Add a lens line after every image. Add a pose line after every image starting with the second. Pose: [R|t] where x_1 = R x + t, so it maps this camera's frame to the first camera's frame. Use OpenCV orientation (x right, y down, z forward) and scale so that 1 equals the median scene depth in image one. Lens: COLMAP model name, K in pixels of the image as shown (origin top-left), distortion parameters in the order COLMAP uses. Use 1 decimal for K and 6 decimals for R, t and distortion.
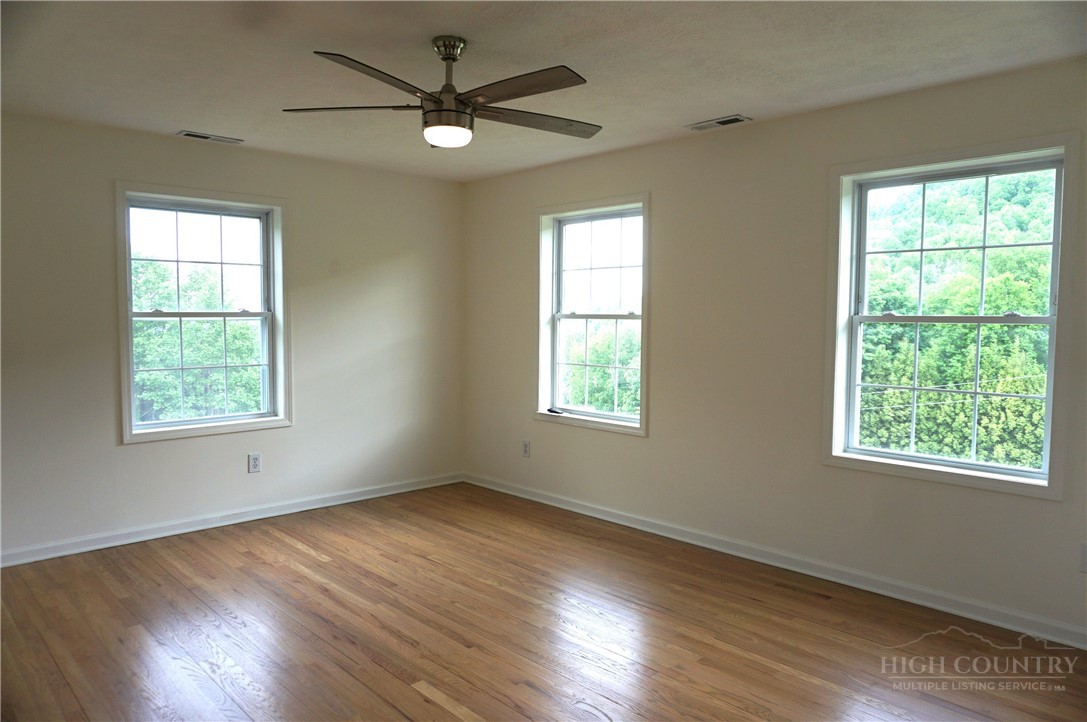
lens RADIAL K [[739.1, 0, 532.8], [0, 739.1, 365.9], [0, 0, 1]] dist [-0.052460, 0.034062]
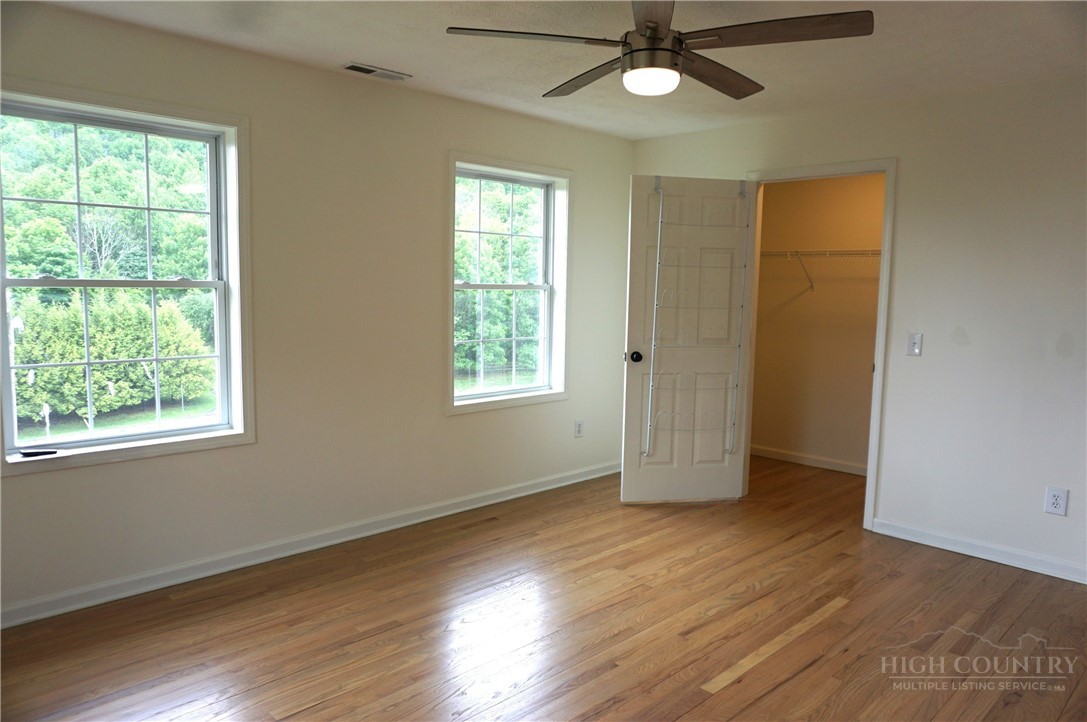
lens RADIAL K [[739.1, 0, 568.8], [0, 739.1, 350.3], [0, 0, 1]] dist [-0.052460, 0.034062]
pose [[-0.037821, -0.095259, 0.994734, -0.752405], [0.056462, 0.993652, 0.097302, -0.067969], [-0.997688, 0.059845, -0.032203, 0.862267]]
